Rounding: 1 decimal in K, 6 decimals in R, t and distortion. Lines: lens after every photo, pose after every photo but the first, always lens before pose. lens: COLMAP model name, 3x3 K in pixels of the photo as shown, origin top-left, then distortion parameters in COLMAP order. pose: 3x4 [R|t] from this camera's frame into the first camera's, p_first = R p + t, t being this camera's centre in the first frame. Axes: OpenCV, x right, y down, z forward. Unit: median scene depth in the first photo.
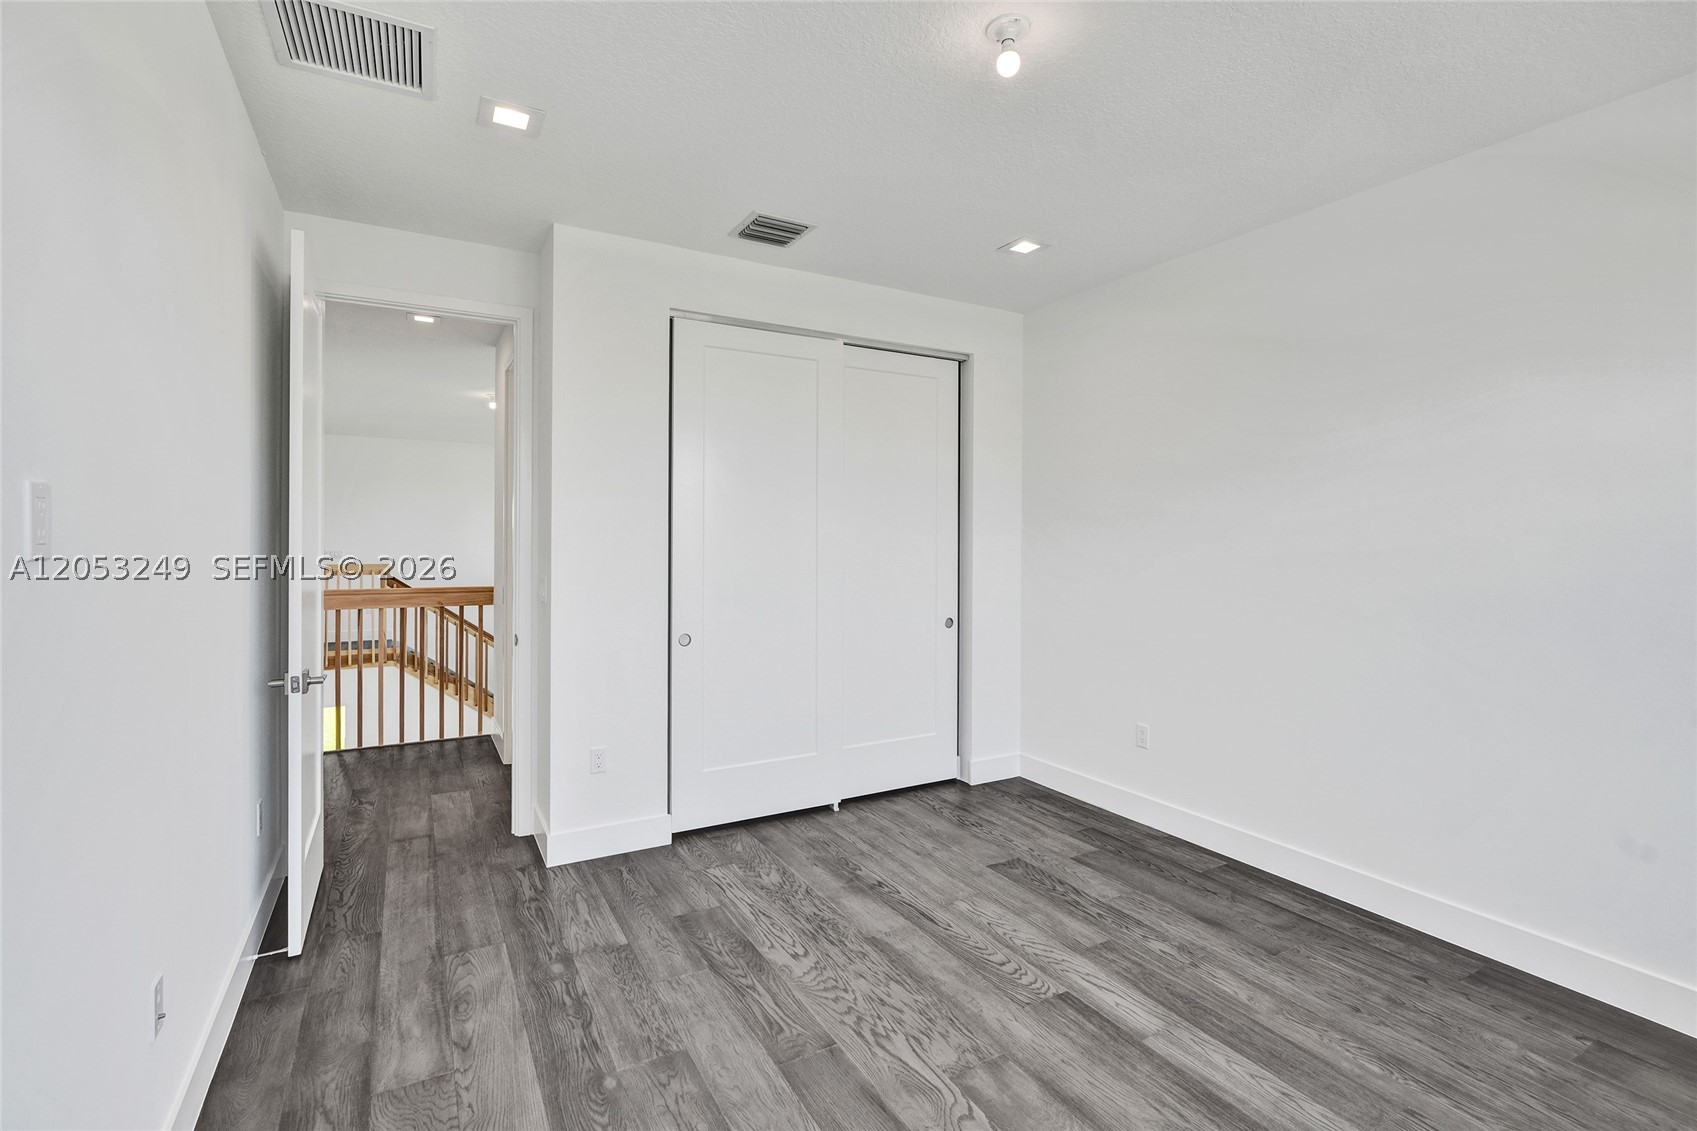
lens RADIAL K [[805.0, 0, 846.2], [0, 805.0, 554.9], [0, 0, 1]] dist [-0.052891, 0.028166]
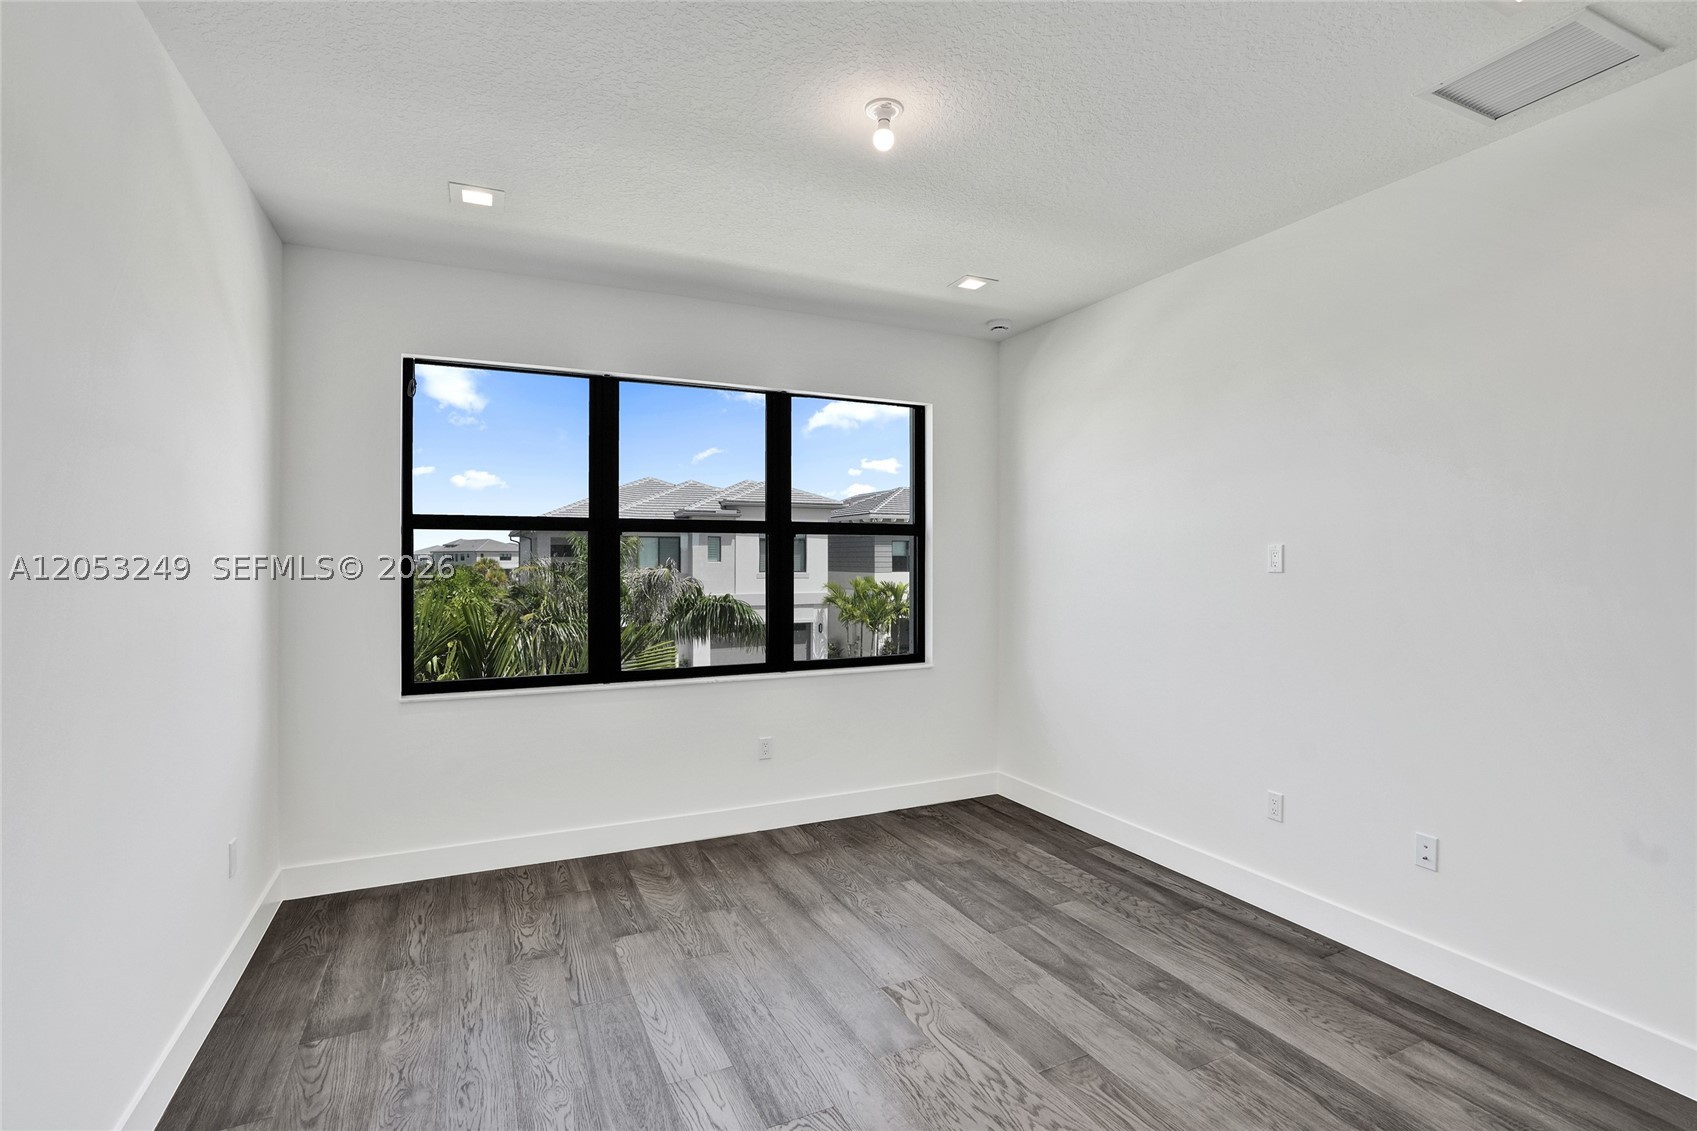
lens RADIAL K [[805.0, 0, 846.2], [0, 805.0, 554.9], [0, 0, 1]] dist [-0.052891, 0.028166]
pose [[-0.997507, -0.003406, 0.070486, 0.165404], [-0.002319, 0.999877, 0.015492, -0.051413], [-0.070530, 0.015290, -0.997392, 2.034872]]
